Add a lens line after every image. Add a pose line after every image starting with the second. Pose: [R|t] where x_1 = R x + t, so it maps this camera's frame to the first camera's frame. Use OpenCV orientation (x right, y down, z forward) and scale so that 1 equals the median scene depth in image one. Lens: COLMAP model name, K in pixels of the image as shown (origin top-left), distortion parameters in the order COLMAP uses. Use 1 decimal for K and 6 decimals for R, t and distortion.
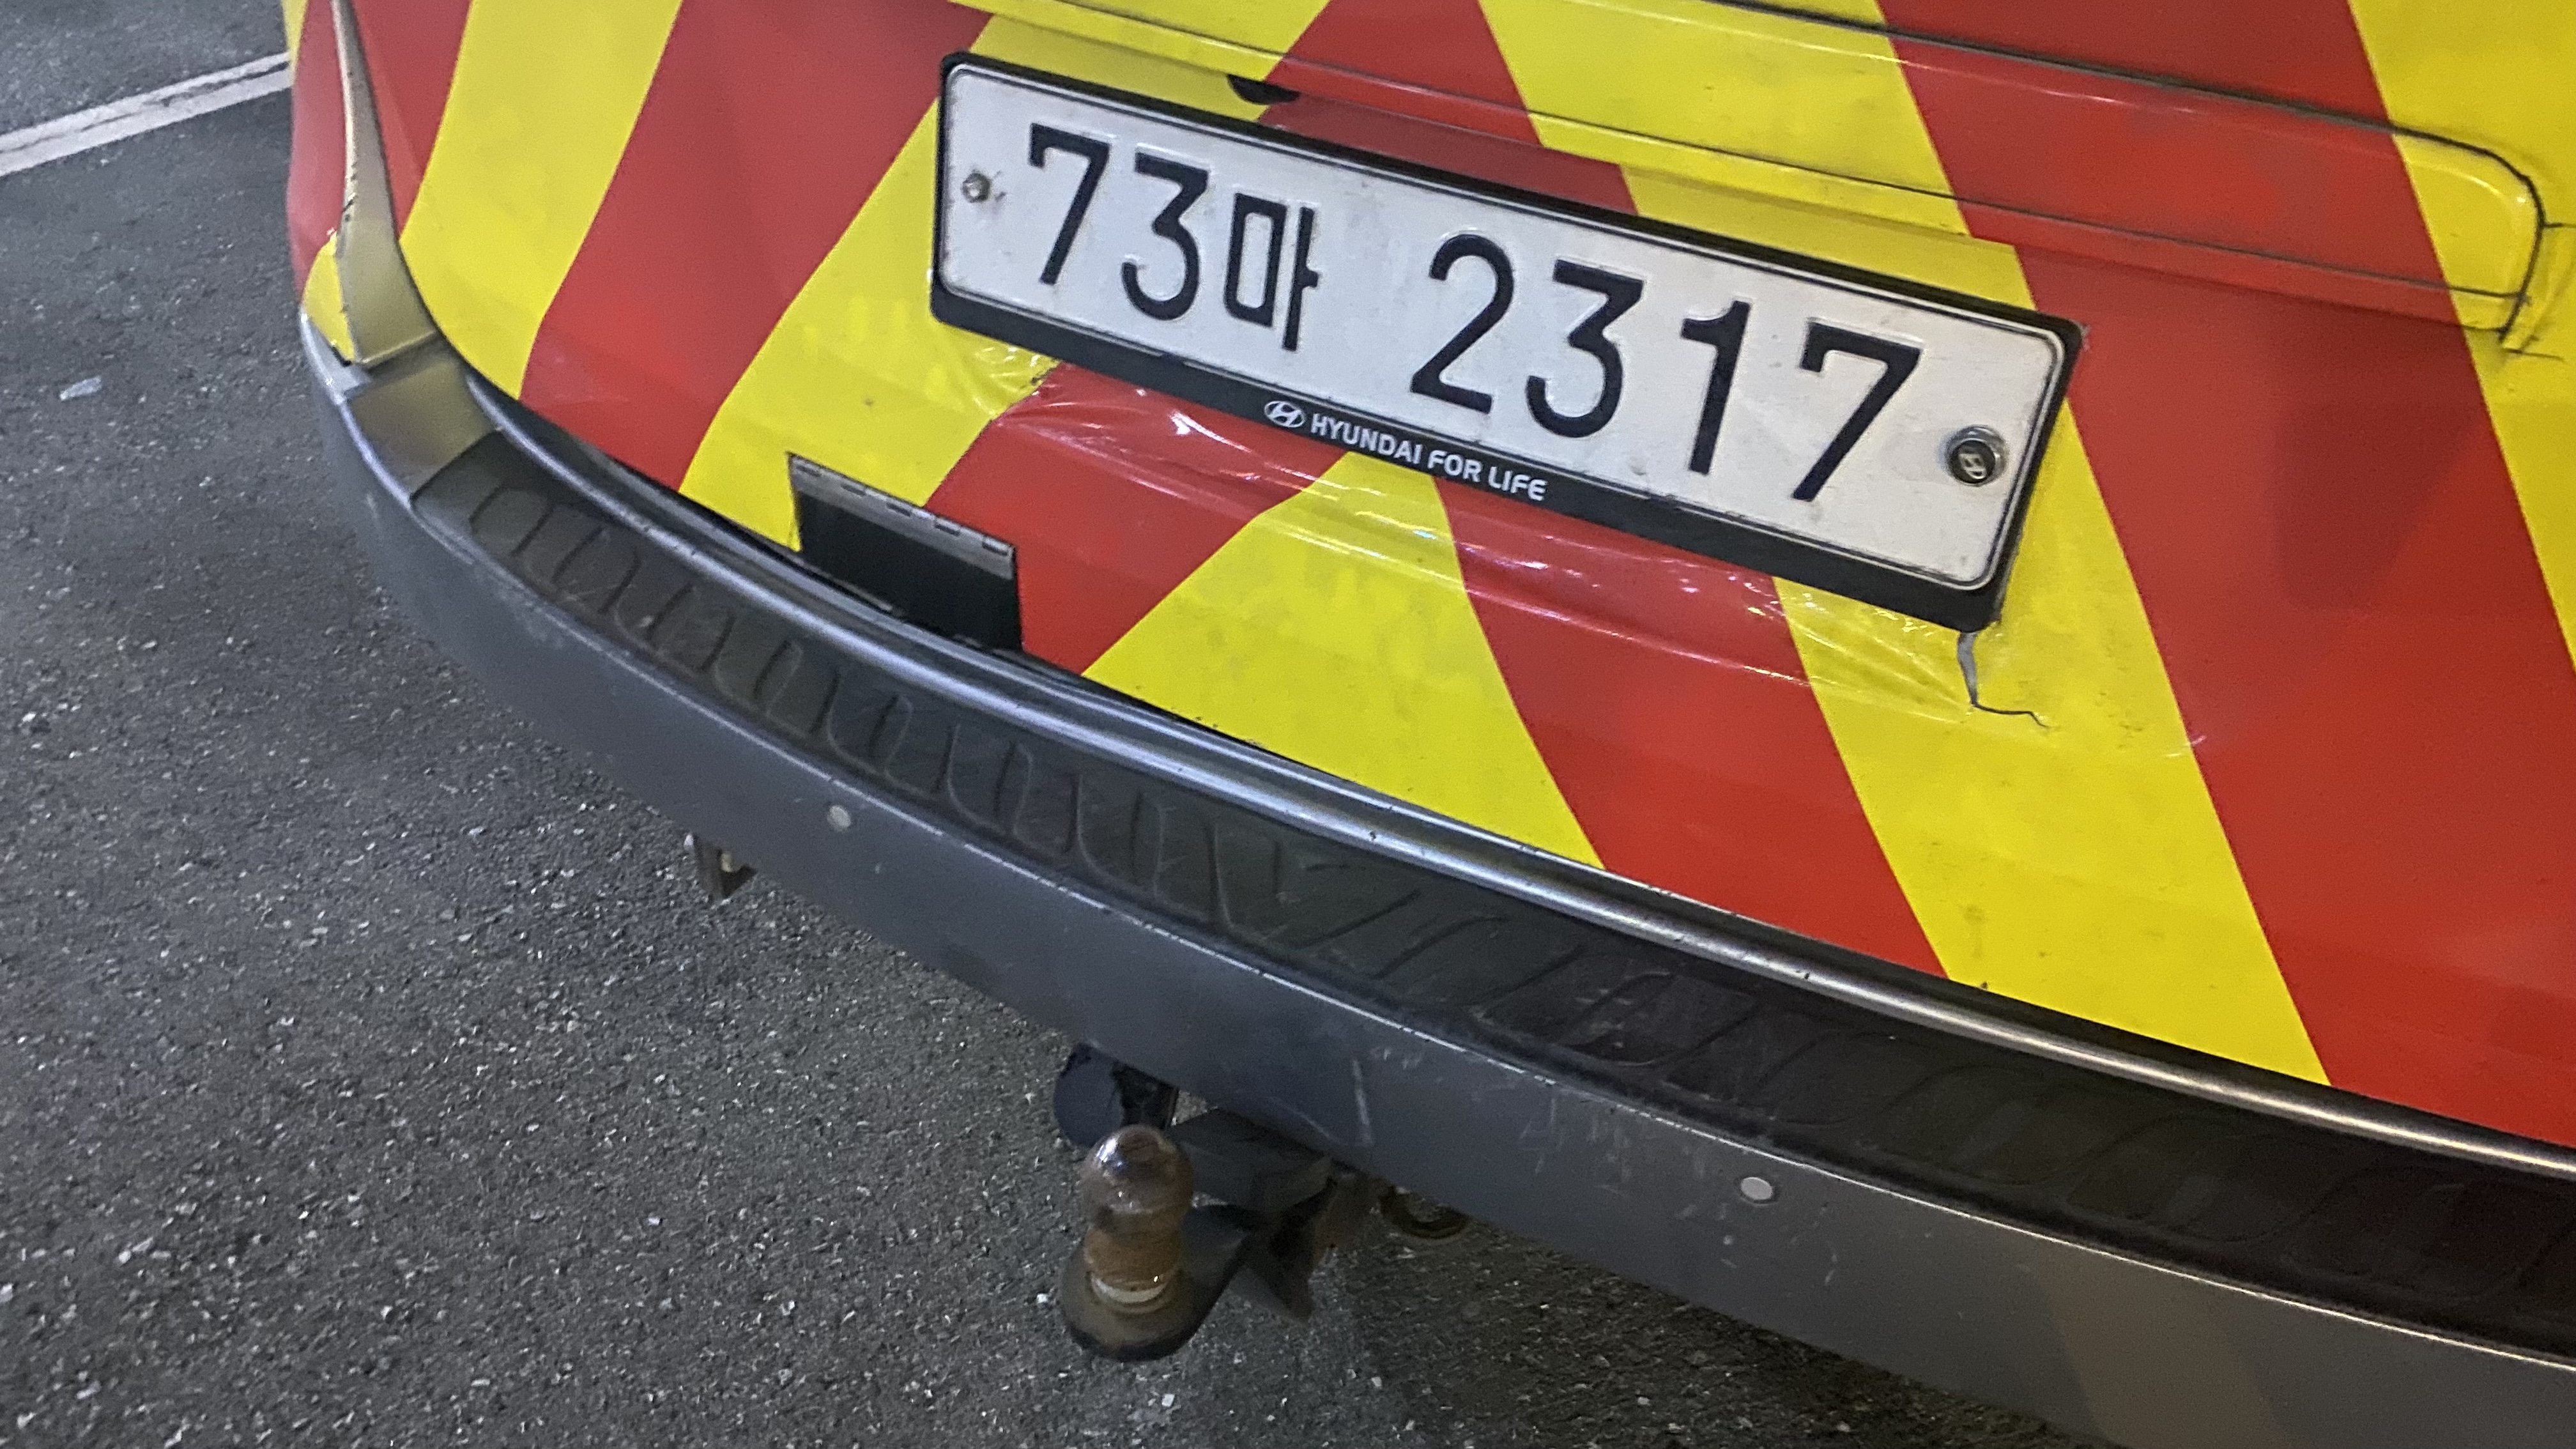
lens RADIAL K [[1982.8, 0, 1285.7], [0, 1982.8, 712.6], [0, 0, 1]] dist [0.037881, -0.032261]
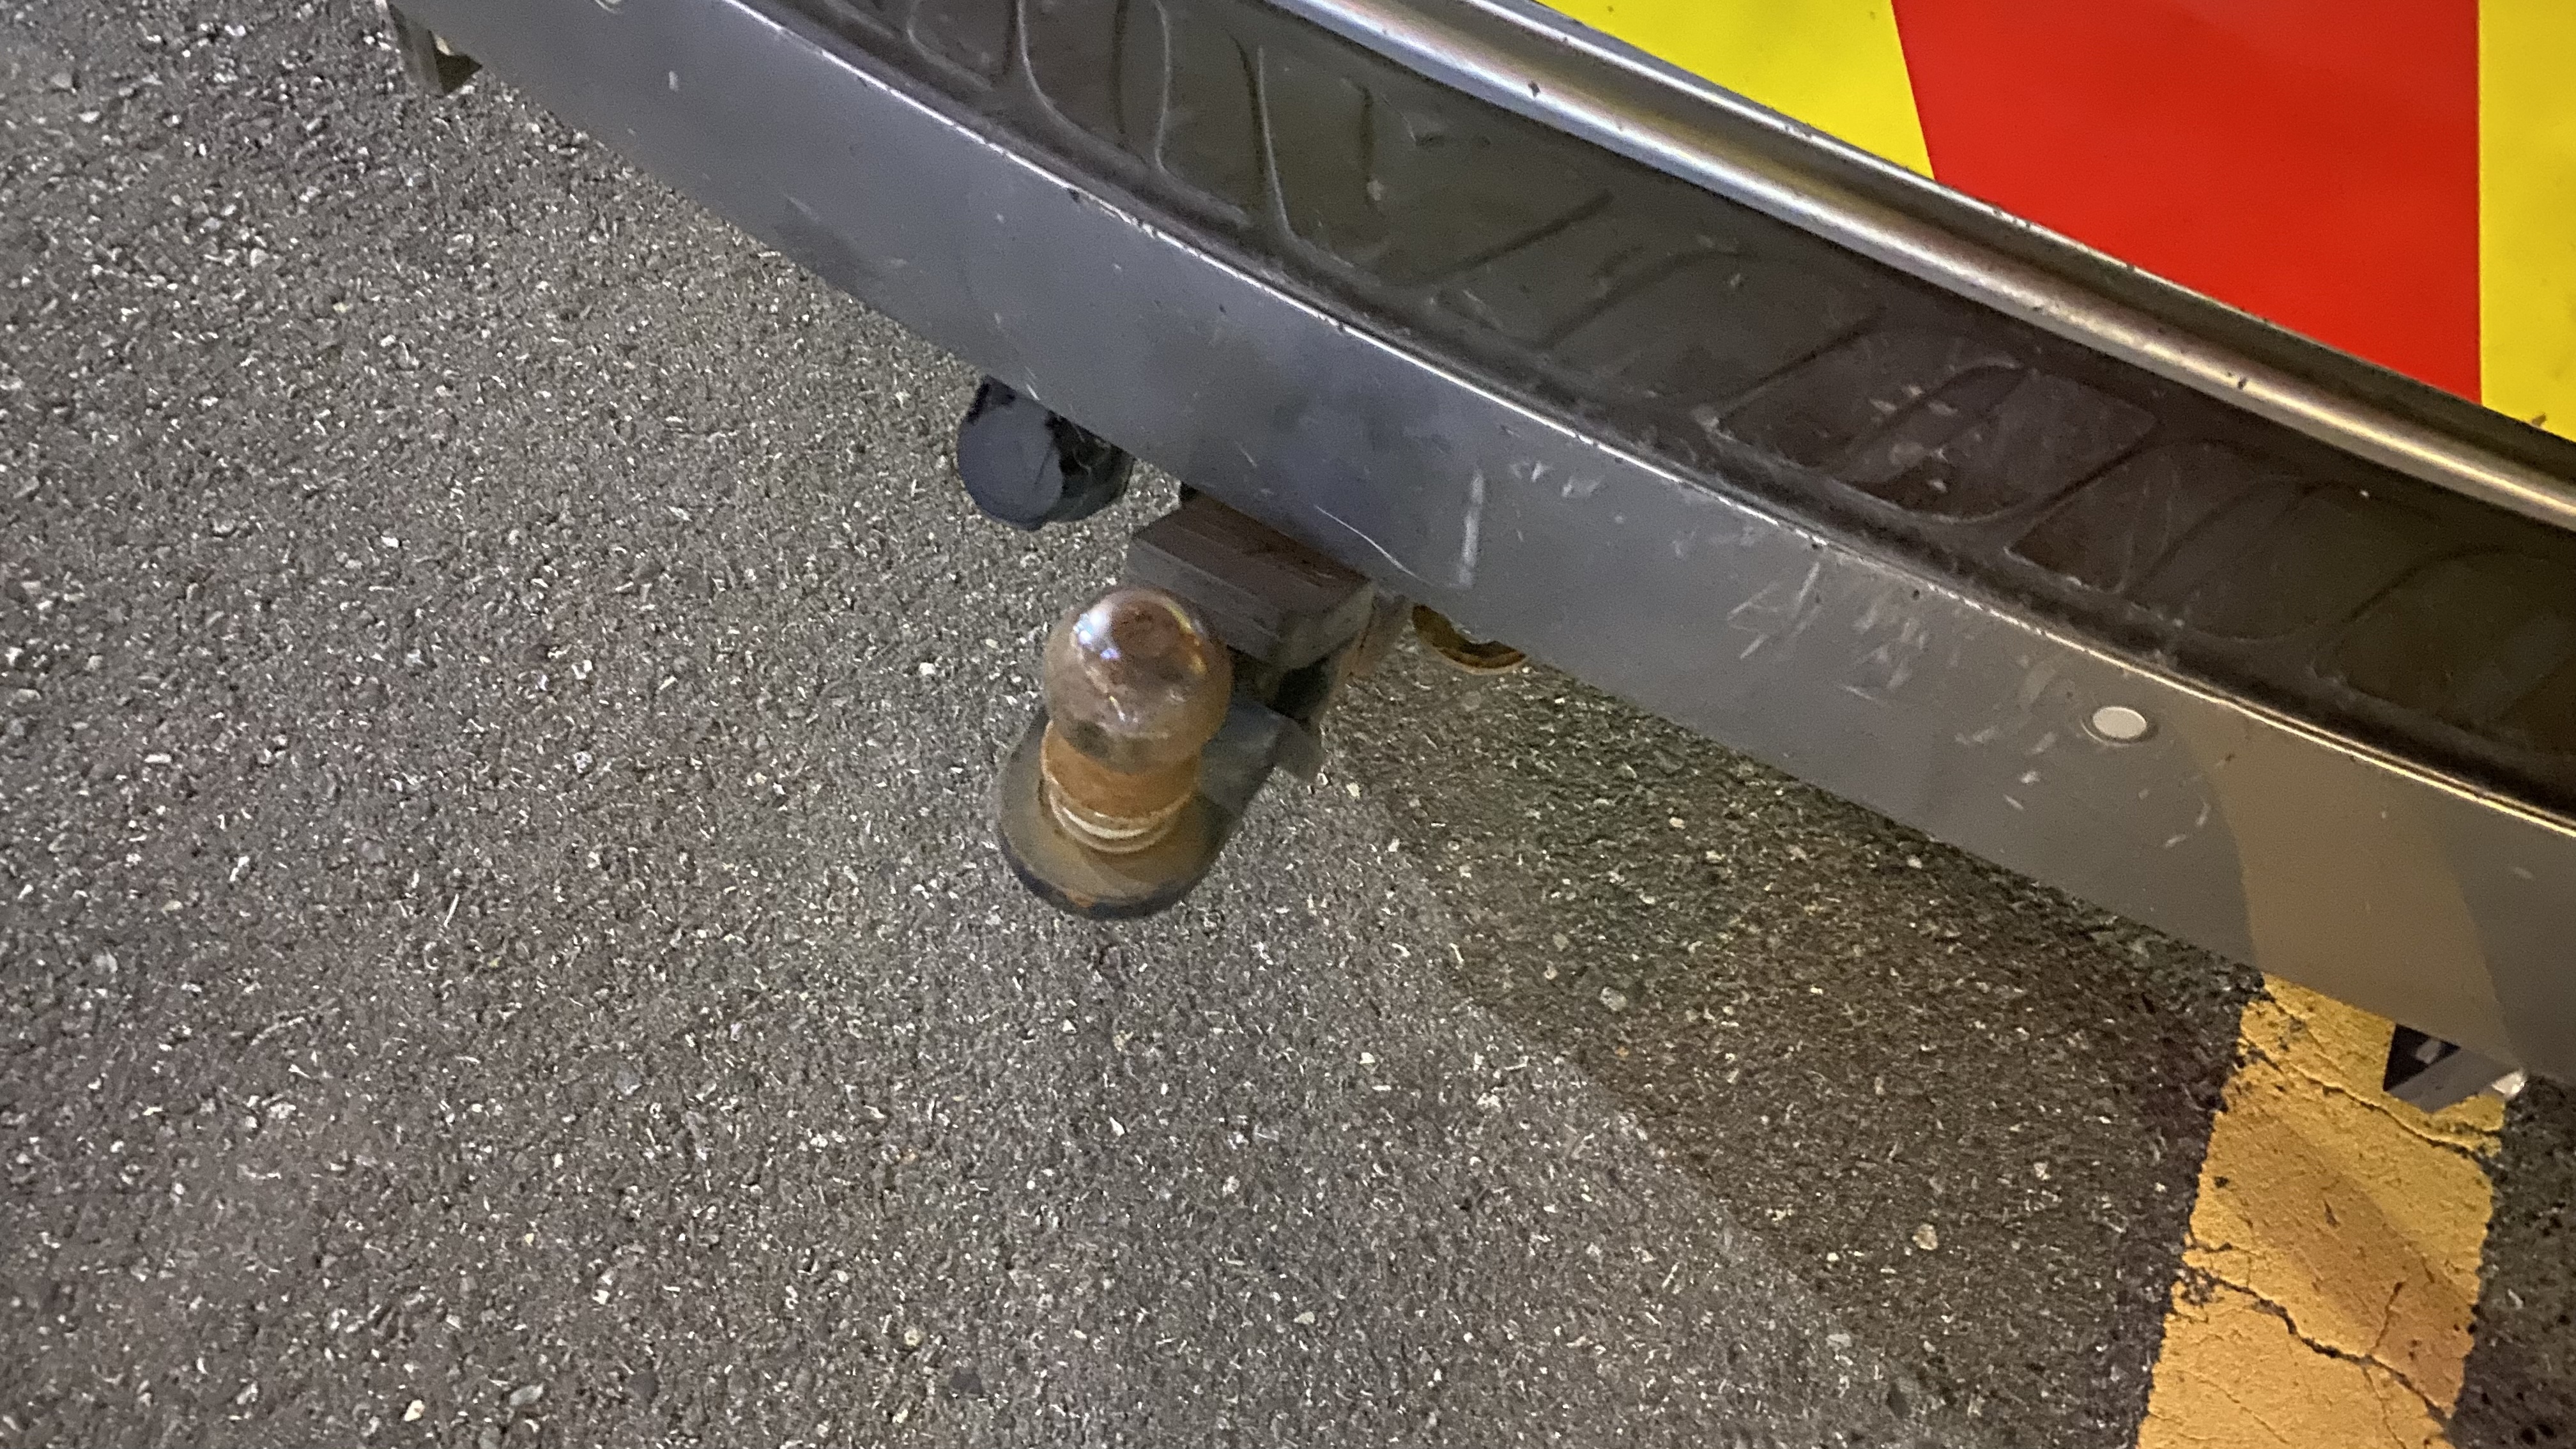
lens RADIAL K [[1982.8, 0, 1296.4], [0, 1982.8, 714.1], [0, 0, 1]] dist [0.037881, -0.032261]
pose [[0.994646, 0.038263, 0.096001, -0.055272], [-0.071933, 0.923300, 0.377283, 0.011128], [-0.074202, -0.382169, 0.921109, 0.289266]]
